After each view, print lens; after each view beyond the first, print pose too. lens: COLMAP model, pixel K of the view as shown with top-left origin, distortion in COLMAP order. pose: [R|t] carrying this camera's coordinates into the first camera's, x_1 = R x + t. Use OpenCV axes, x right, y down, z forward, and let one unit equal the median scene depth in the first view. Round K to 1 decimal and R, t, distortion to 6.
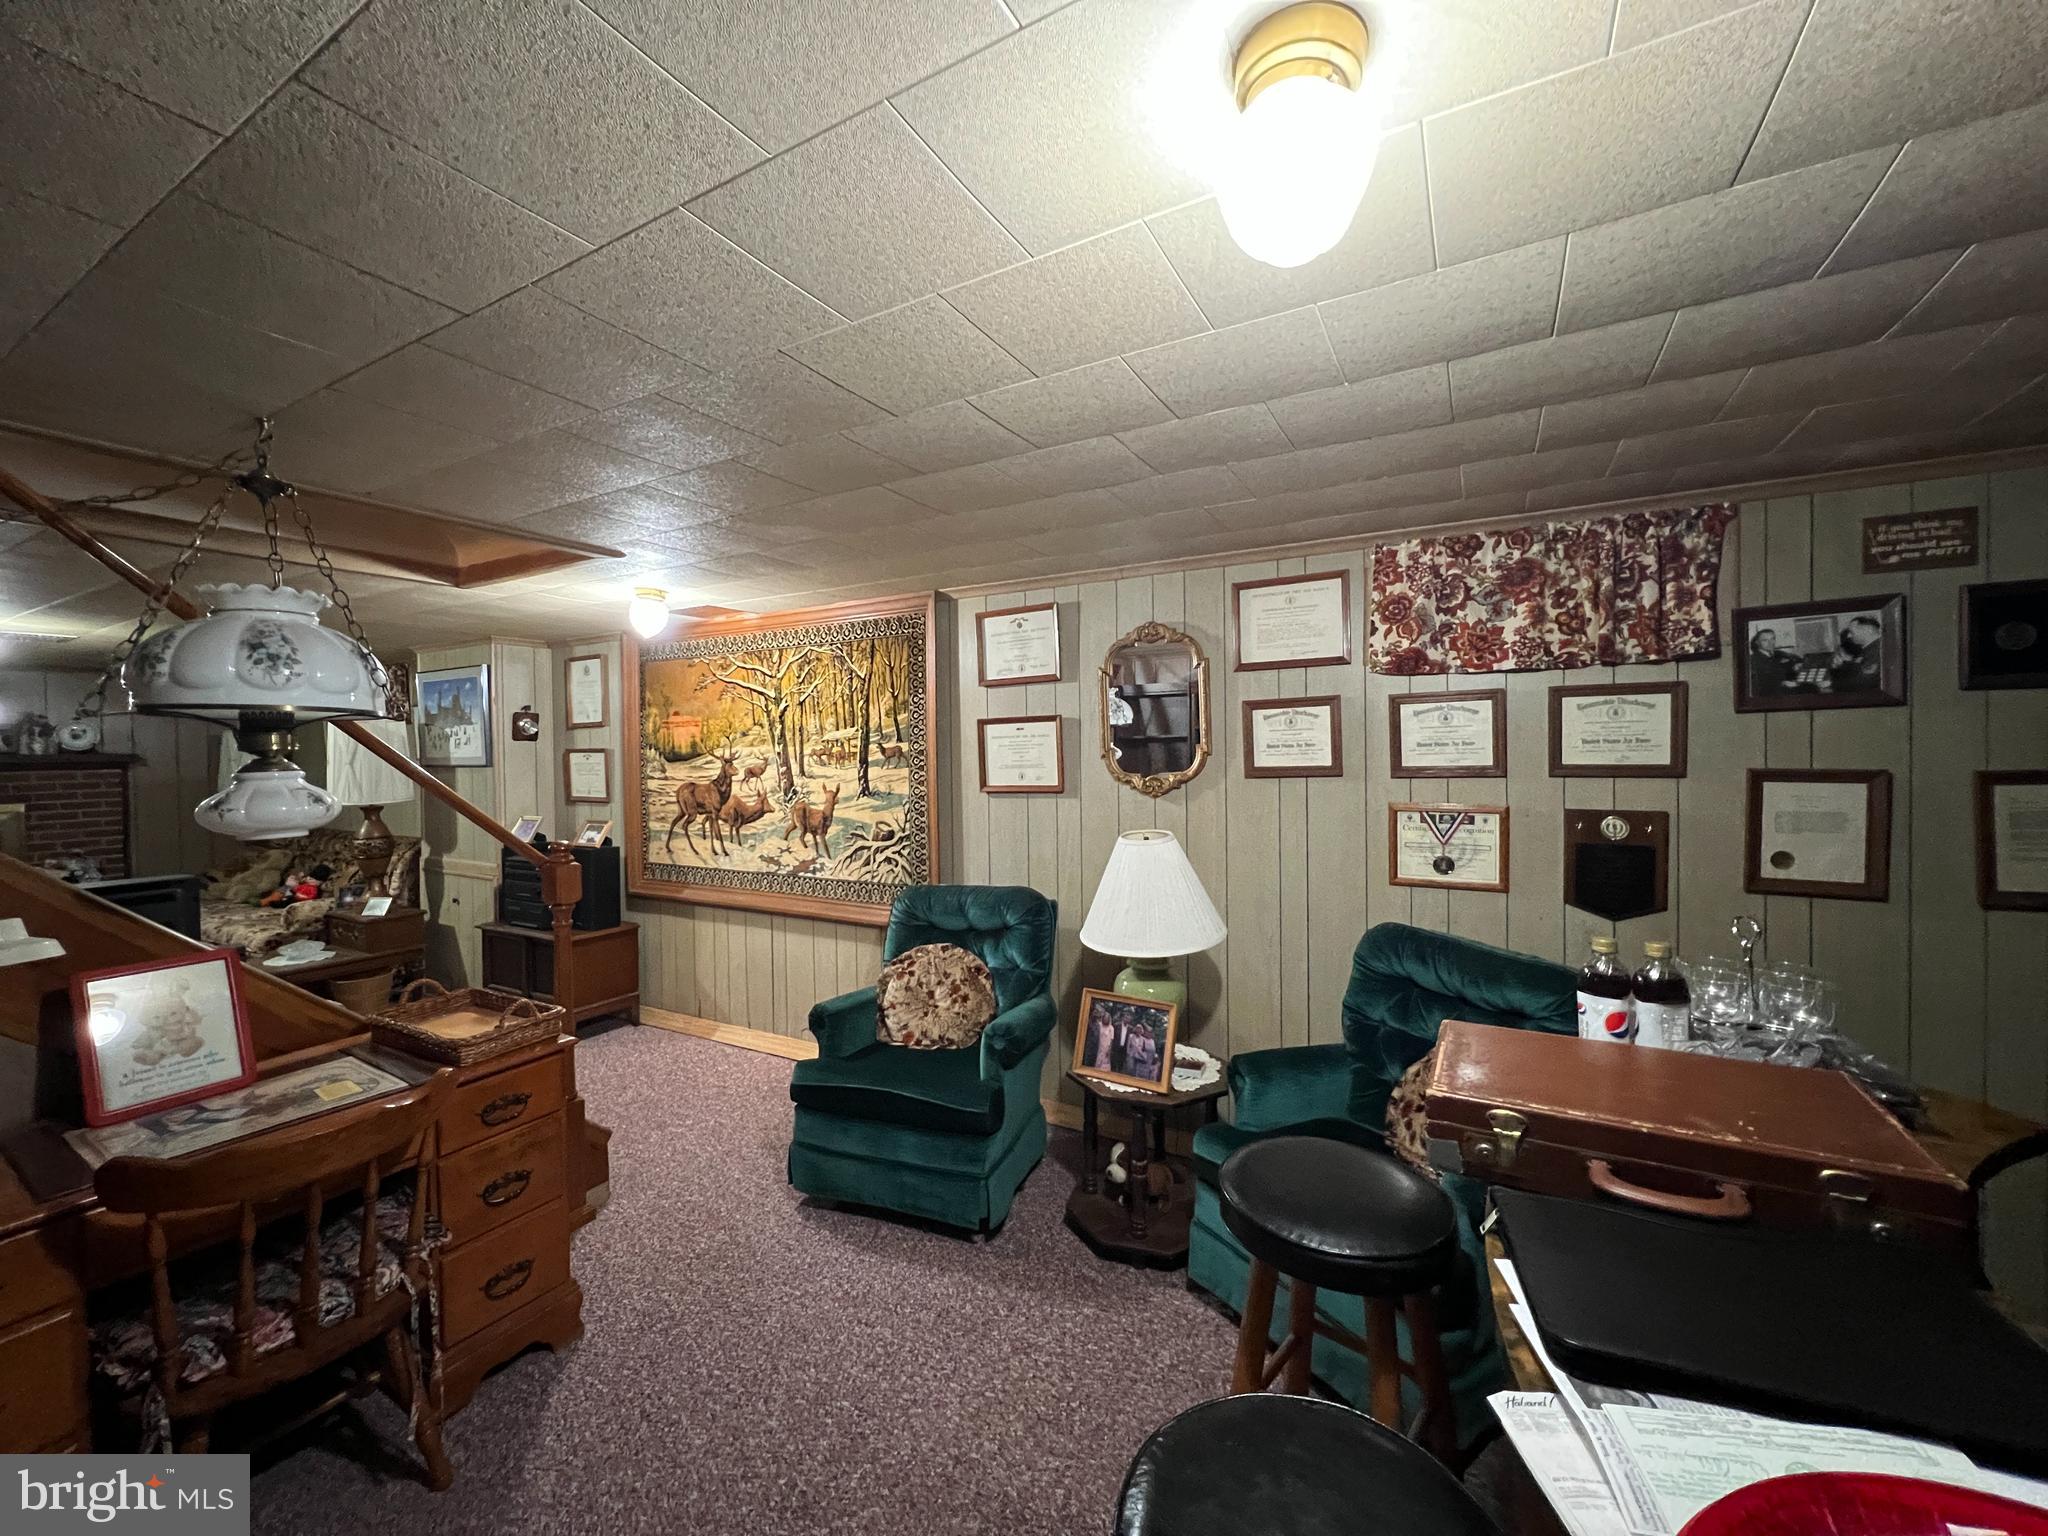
lens RADIAL K [[818.0, 0, 1017.7], [0, 818.0, 763.2], [0, 0, 1]] dist [-0.001099, 0.000785]
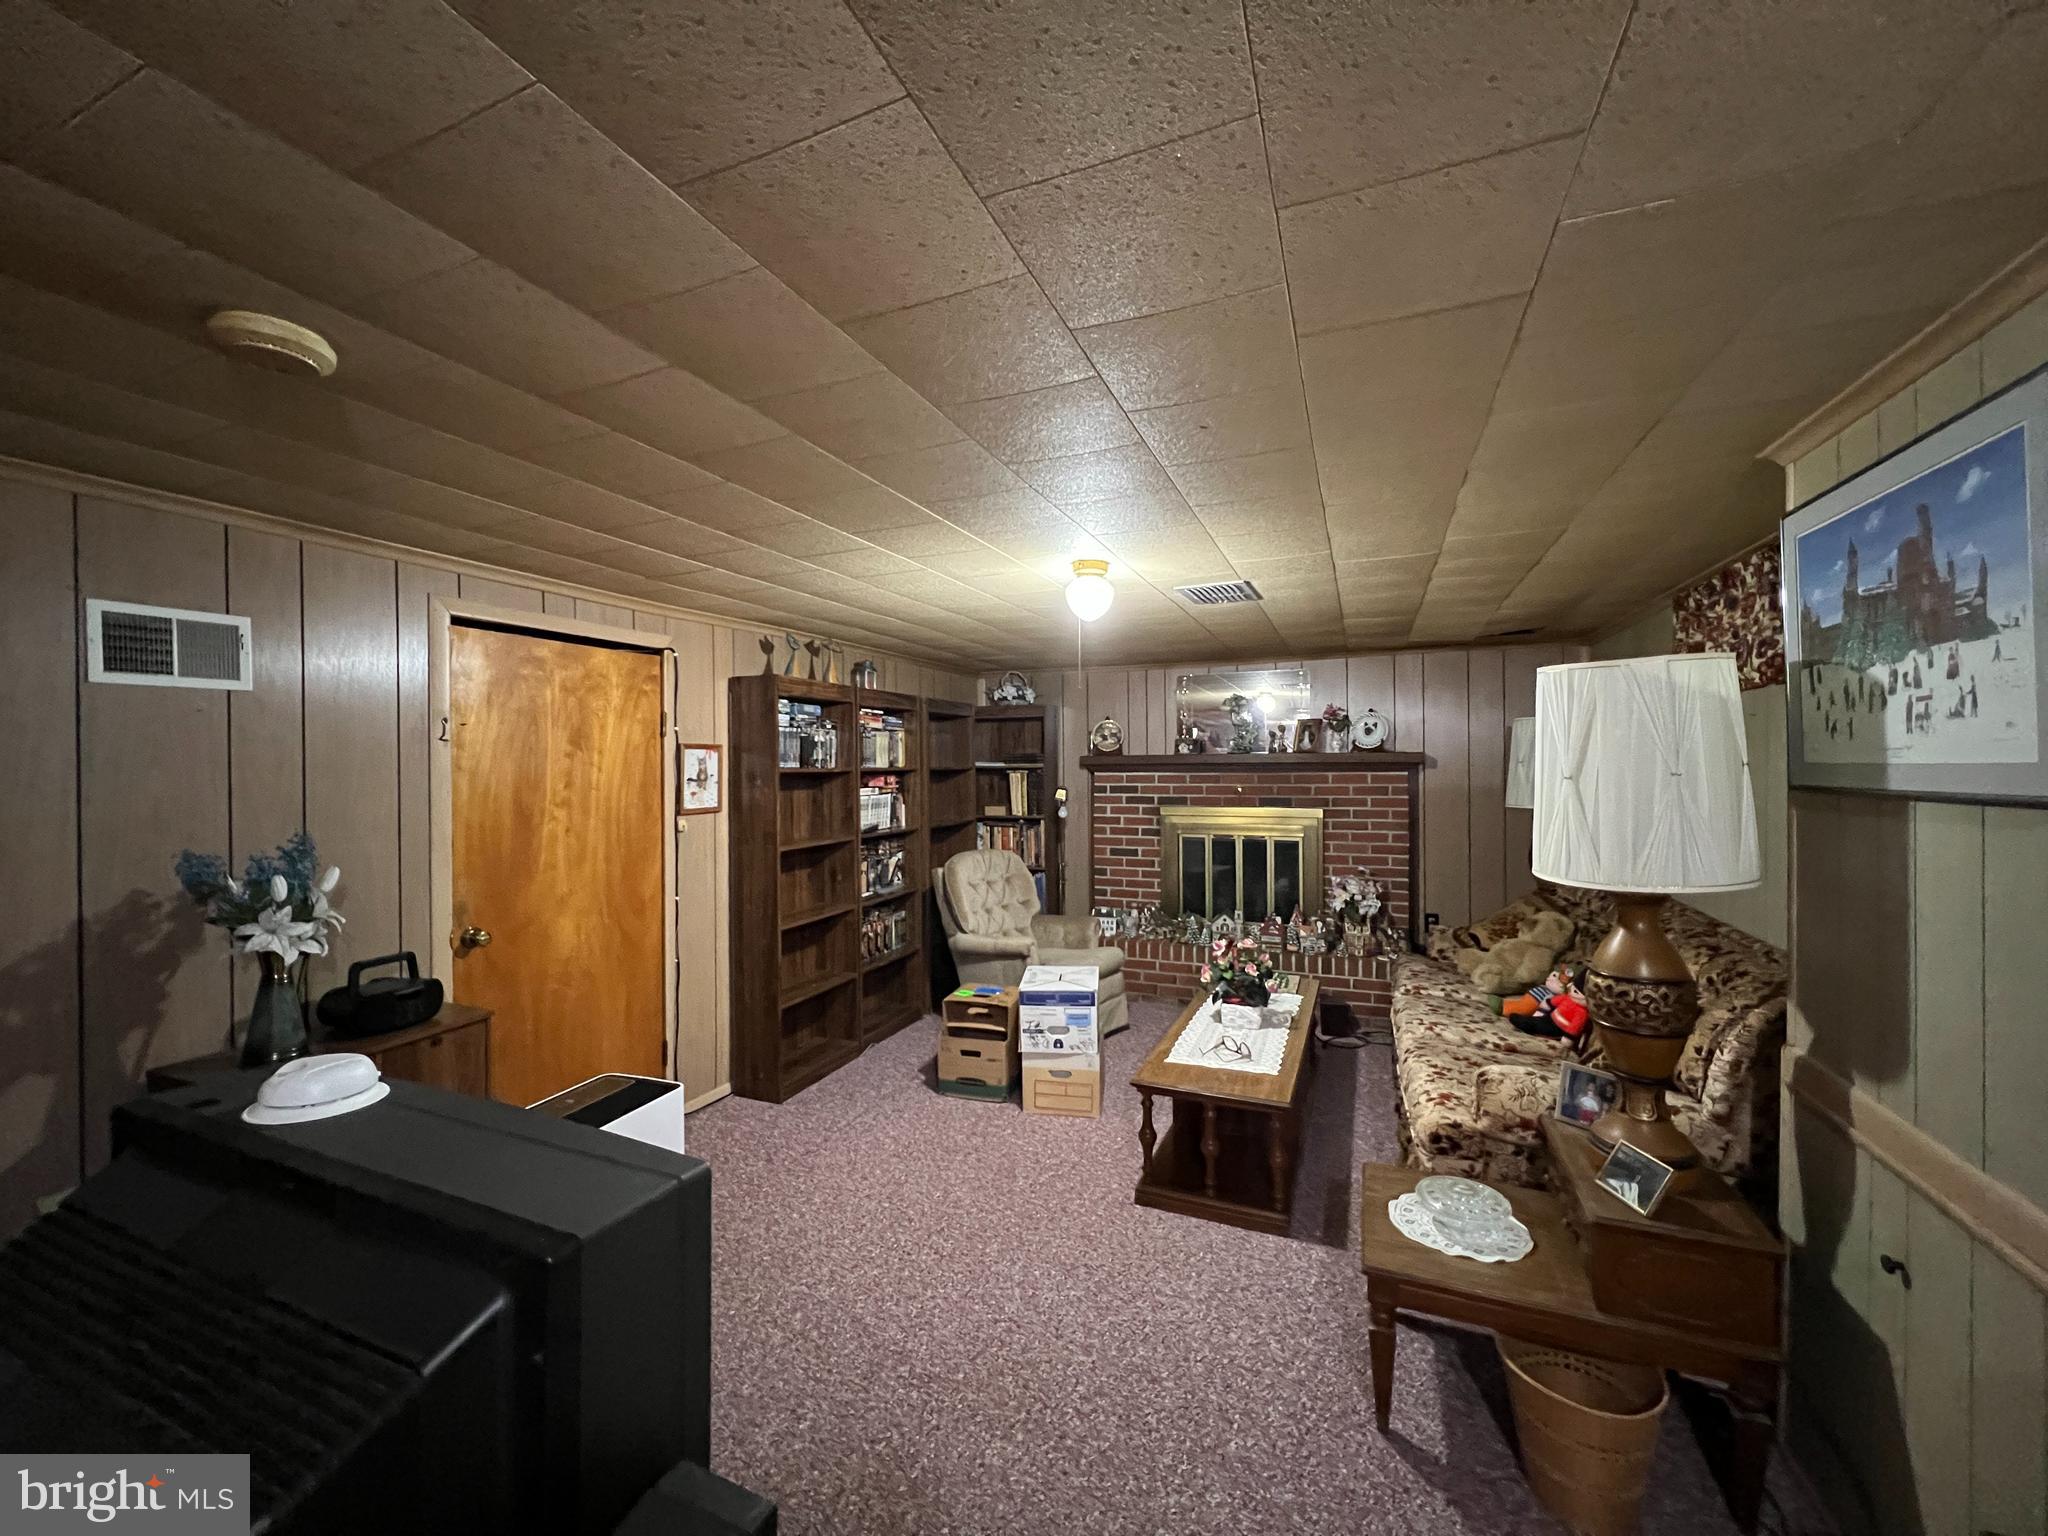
lens RADIAL K [[818.0, 0, 1017.7], [0, 818.0, 763.2], [0, 0, 1]] dist [-0.001099, 0.000785]
pose [[0.121589, 0.014680, -0.992472, -0.430439], [-0.015298, 0.999800, 0.012914, -0.006536], [0.992463, 0.013613, 0.121790, 0.639318]]
